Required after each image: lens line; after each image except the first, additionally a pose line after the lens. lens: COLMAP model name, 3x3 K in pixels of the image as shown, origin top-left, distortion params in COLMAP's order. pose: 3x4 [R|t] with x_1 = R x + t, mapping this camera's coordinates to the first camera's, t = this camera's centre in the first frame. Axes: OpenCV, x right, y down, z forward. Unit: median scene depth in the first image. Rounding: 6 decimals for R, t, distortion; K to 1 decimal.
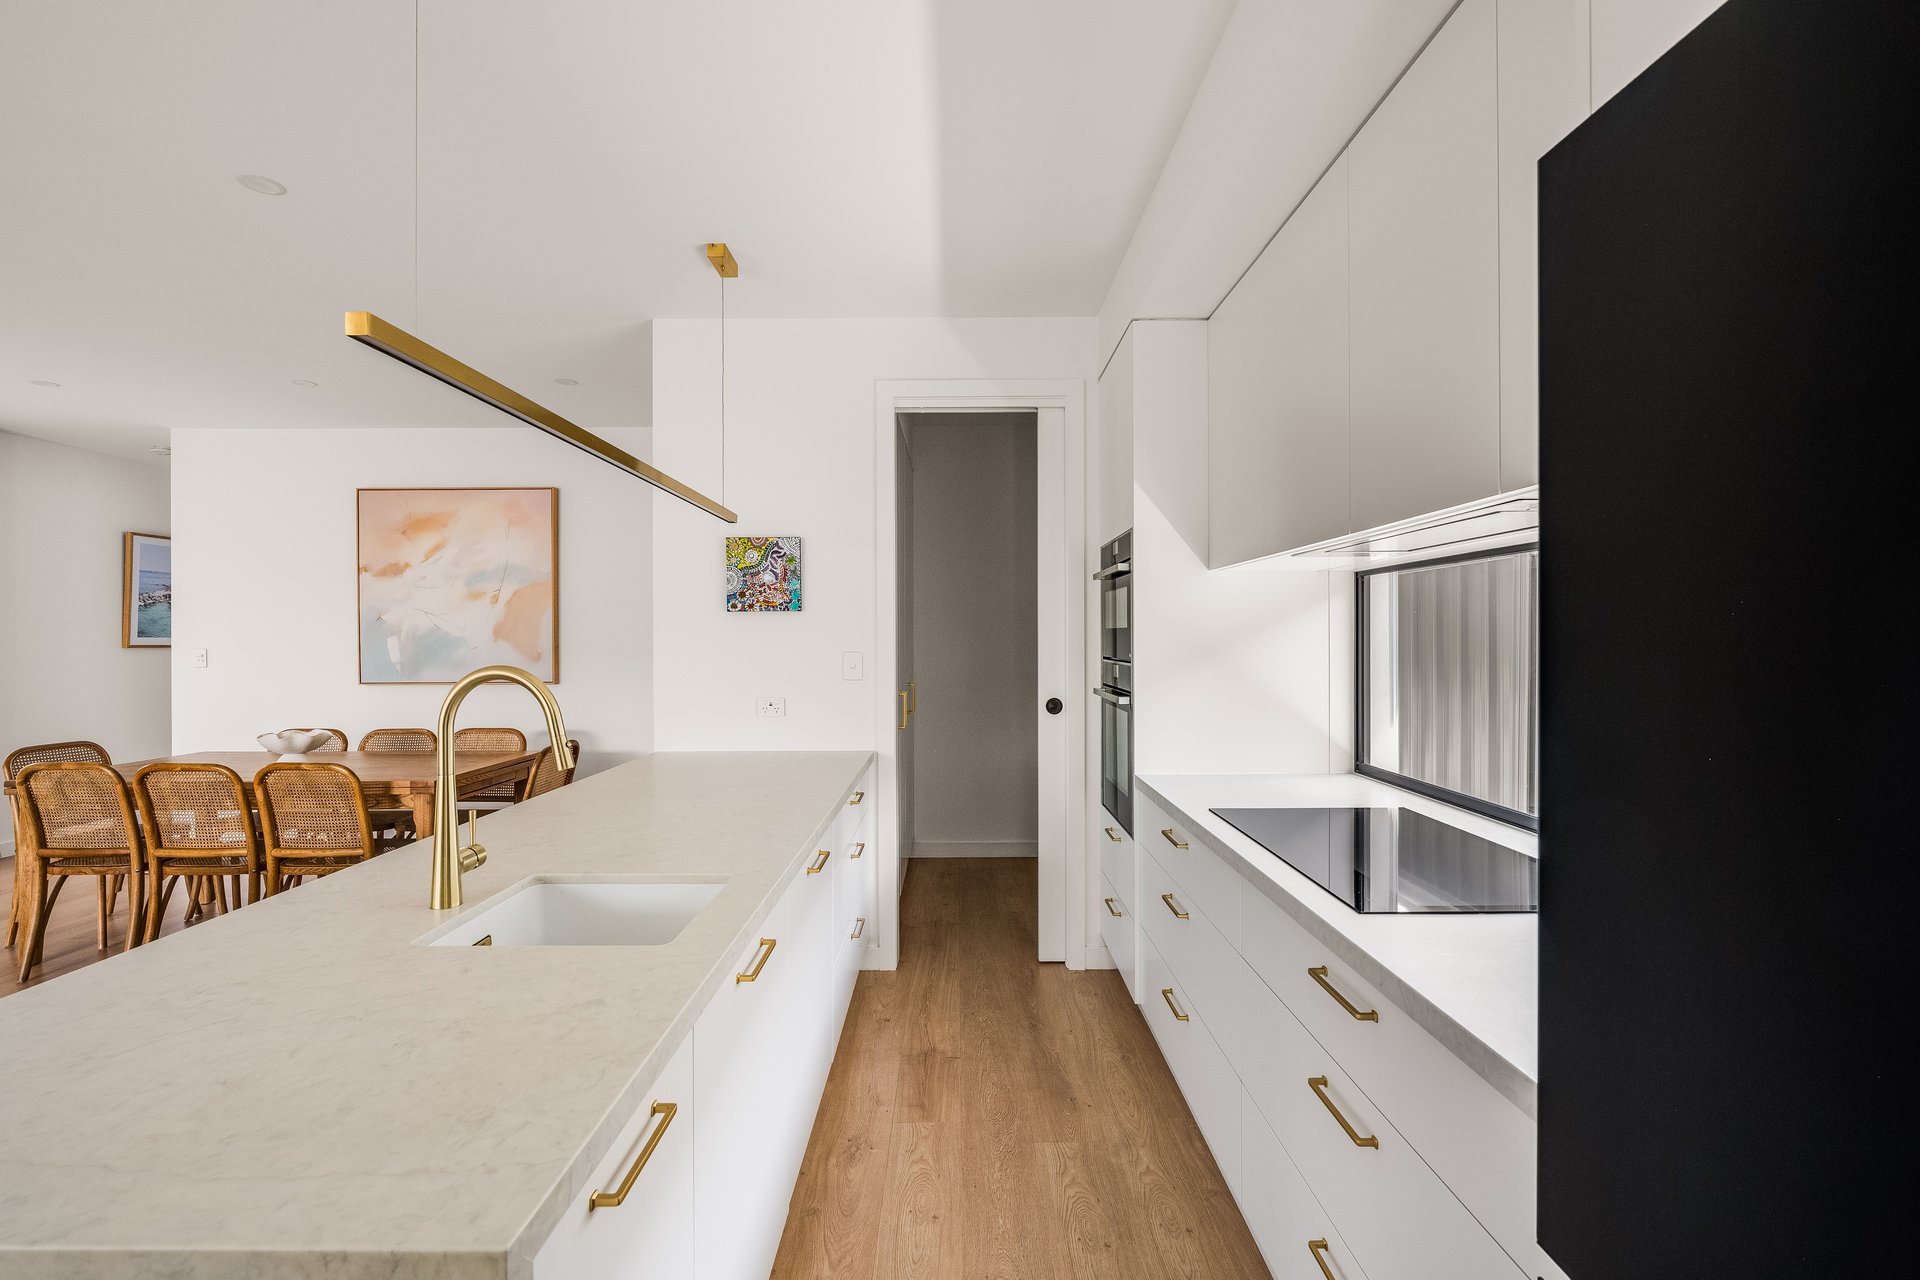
lens RADIAL K [[835.5, 0, 941.9], [0, 835.5, 642.9], [0, 0, 1]] dist [0.007025, 0.000345]
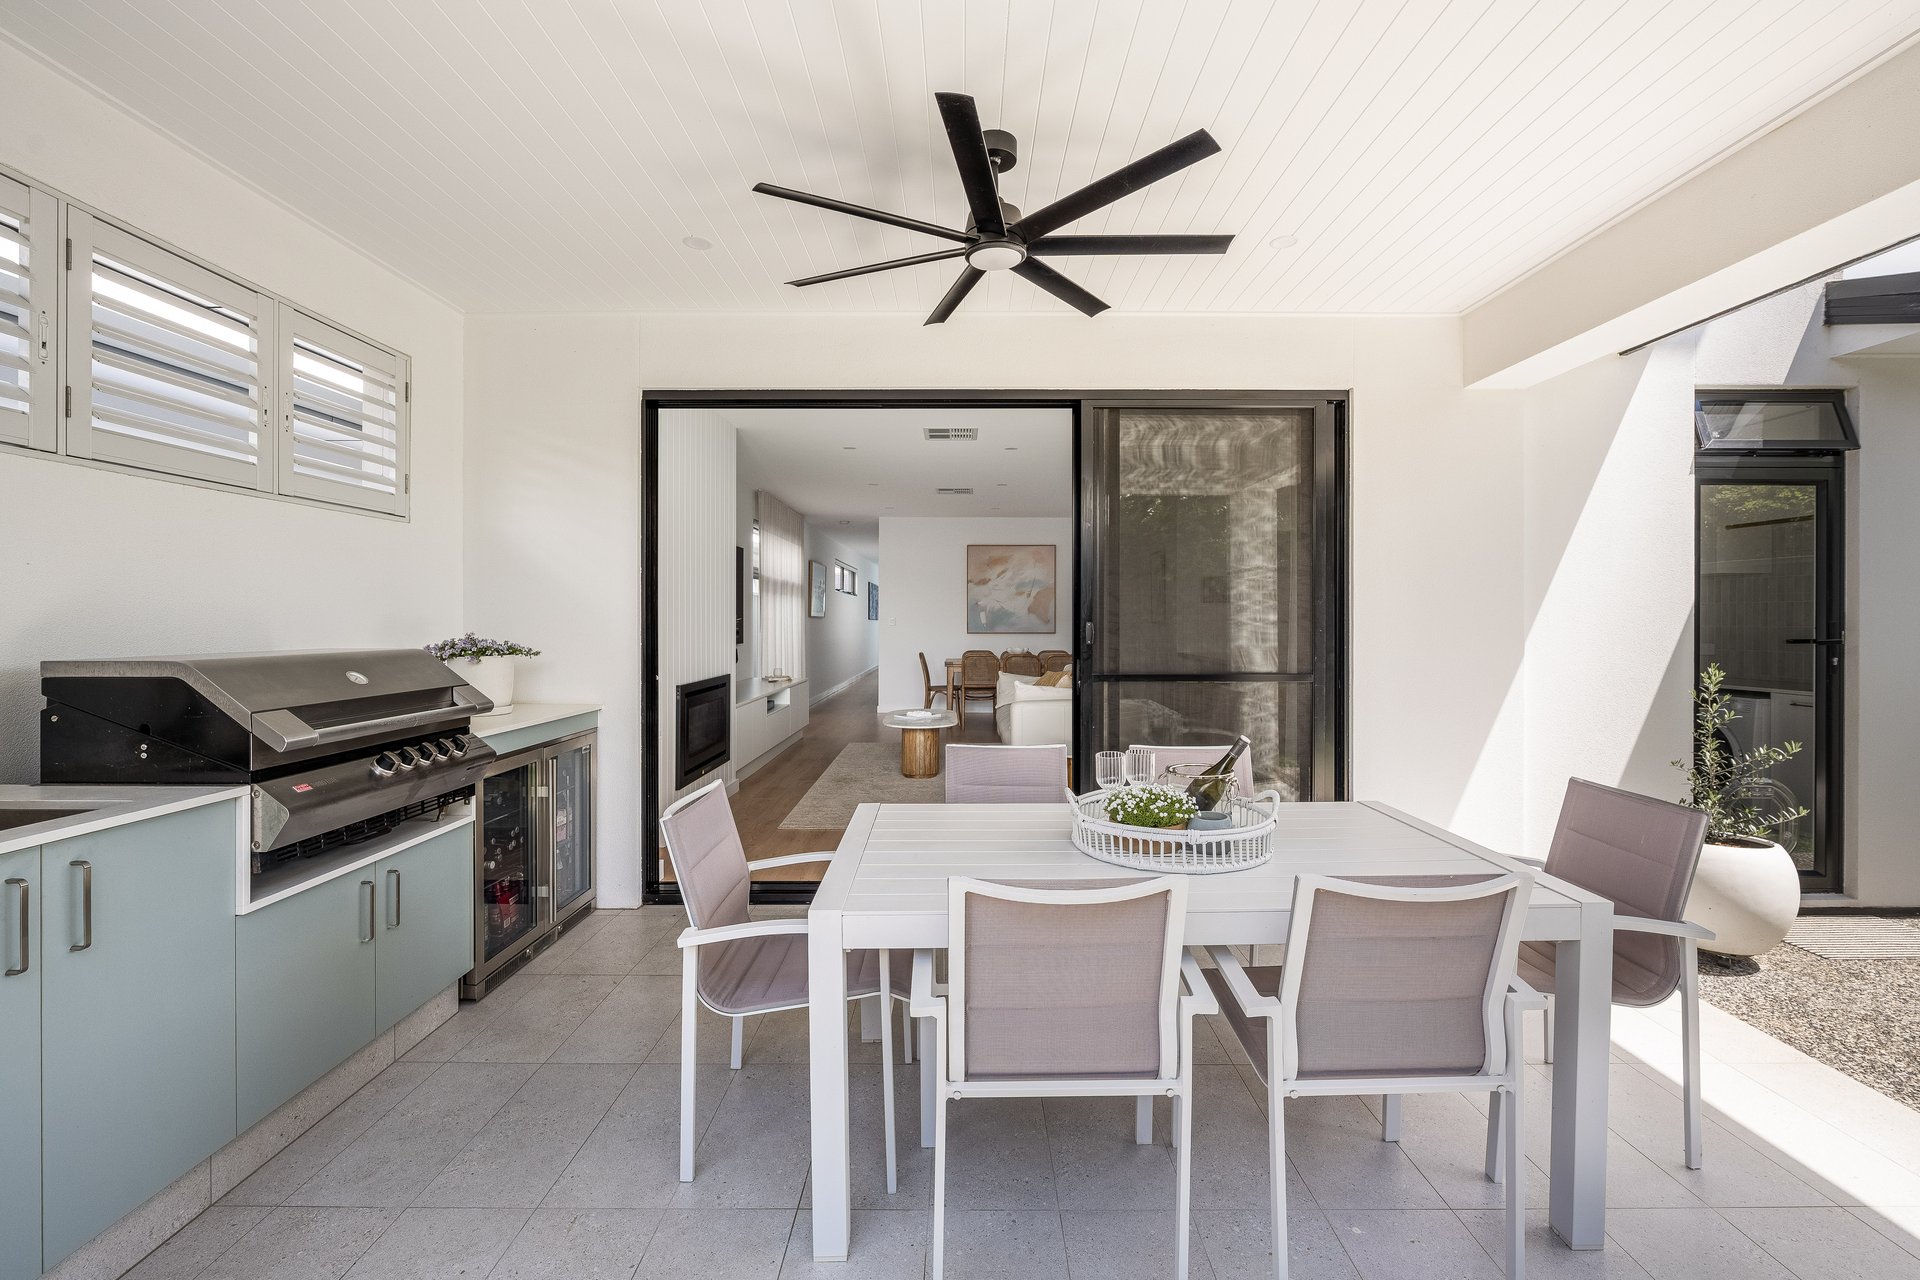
lens RADIAL K [[780.3, 0, 976.9], [0, 780.3, 625.5], [0, 0, 1]] dist [-0.007906, 0.000386]
pose [[0.998994, 0.004211, 0.044642, -0.766028], [-0.004255, 0.999991, 0.000884, 0.027593], [-0.044638, -0.001073, 0.999003, -1.071827]]
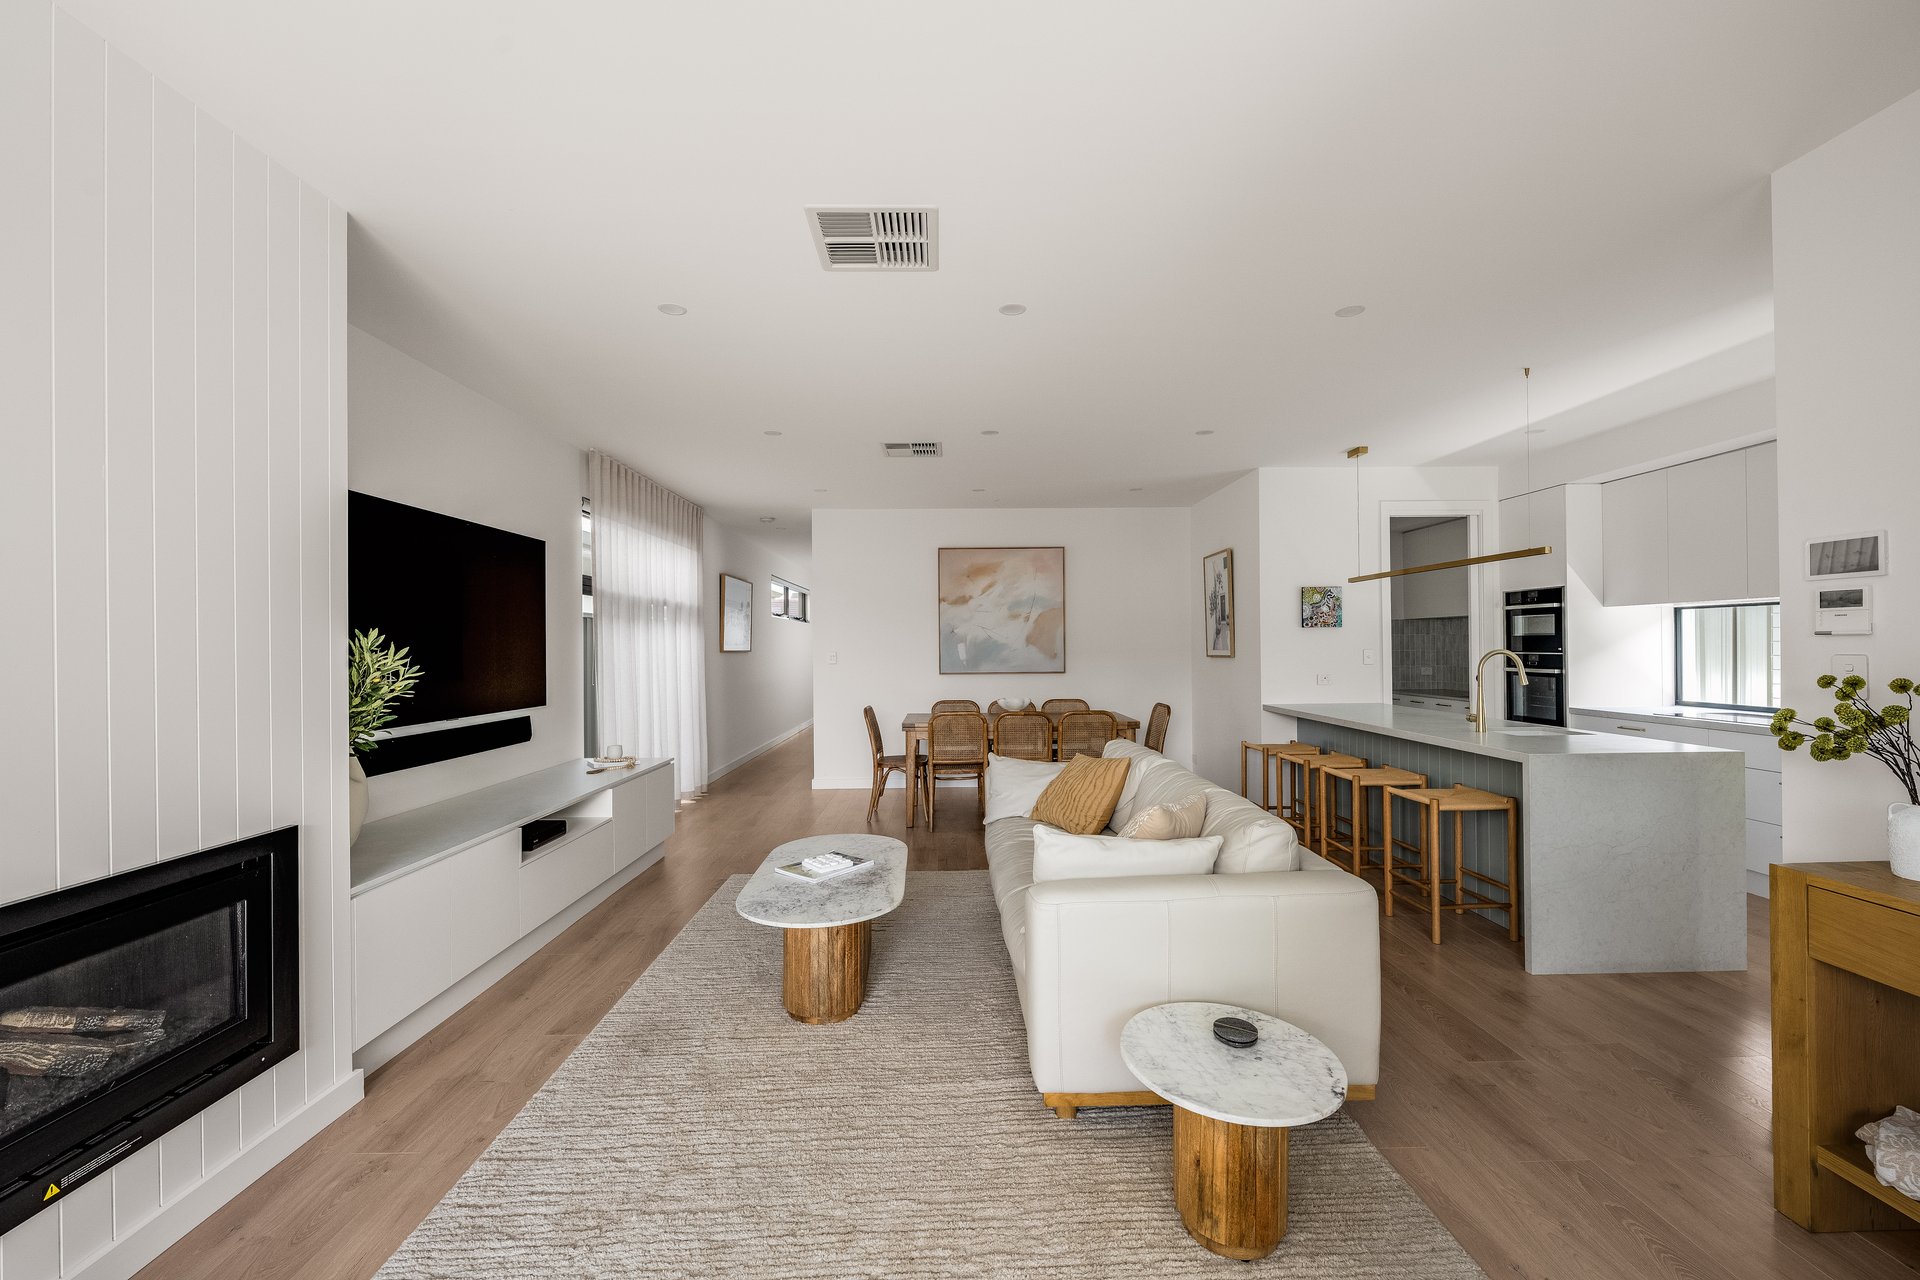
lens RADIAL K [[780.3, 0, 957.5], [0, 780.3, 634.0], [0, 0, 1]] dist [-0.007906, 0.000386]
pose [[0.999084, -0.003848, 0.042630, -0.726737], [0.004742, 0.999771, -0.020874, 0.005803], [-0.042540, 0.021057, 0.998873, -0.445786]]
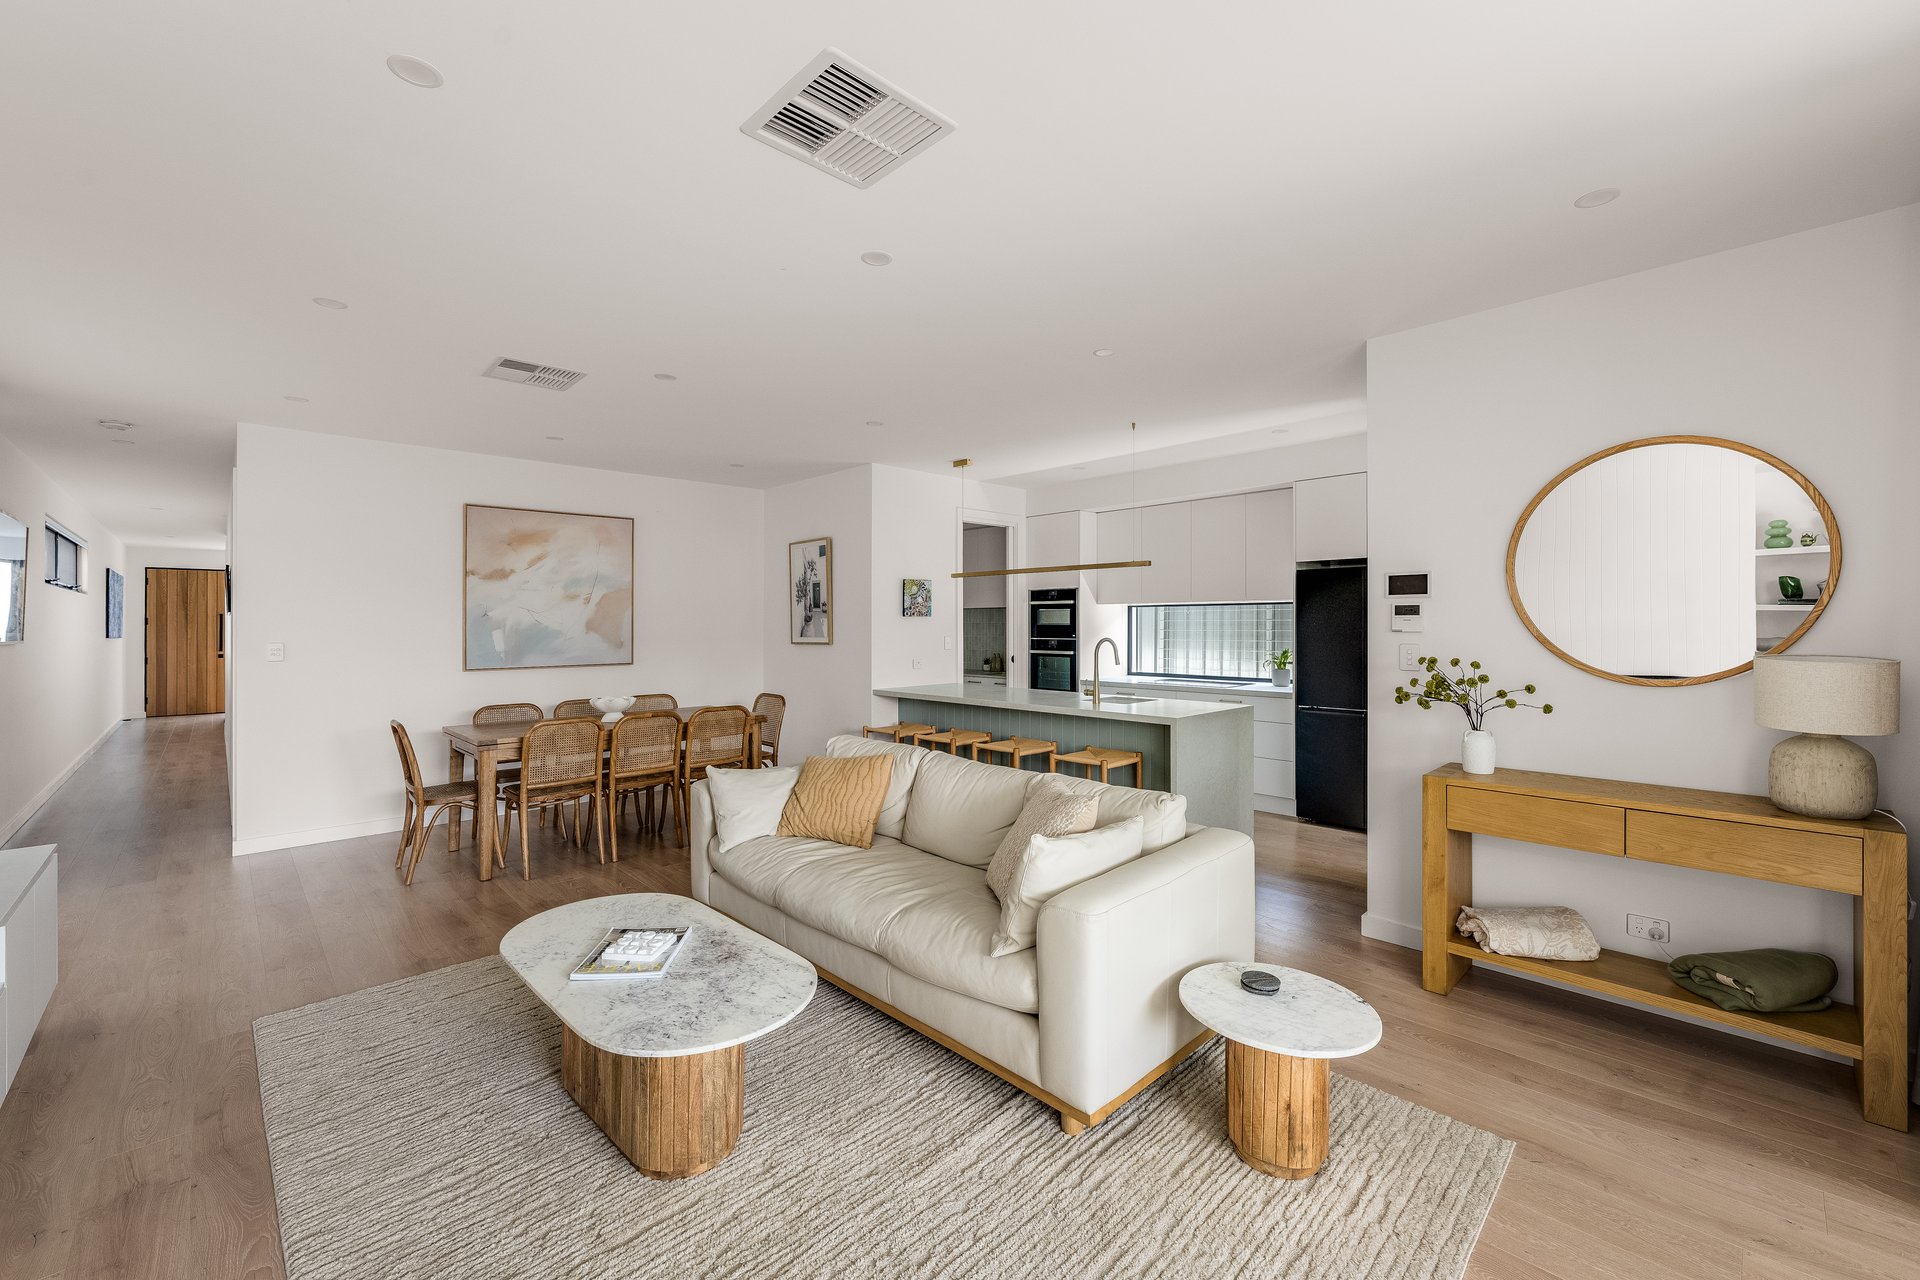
lens RADIAL K [[780.3, 0, 972.9], [0, 780.3, 615.8], [0, 0, 1]] dist [-0.007906, 0.000386]
pose [[0.698512, 0.008402, 0.715549, -0.982035], [0.006019, 0.999827, -0.017616, -0.003695], [-0.715573, 0.016612, 0.698340, -0.270353]]
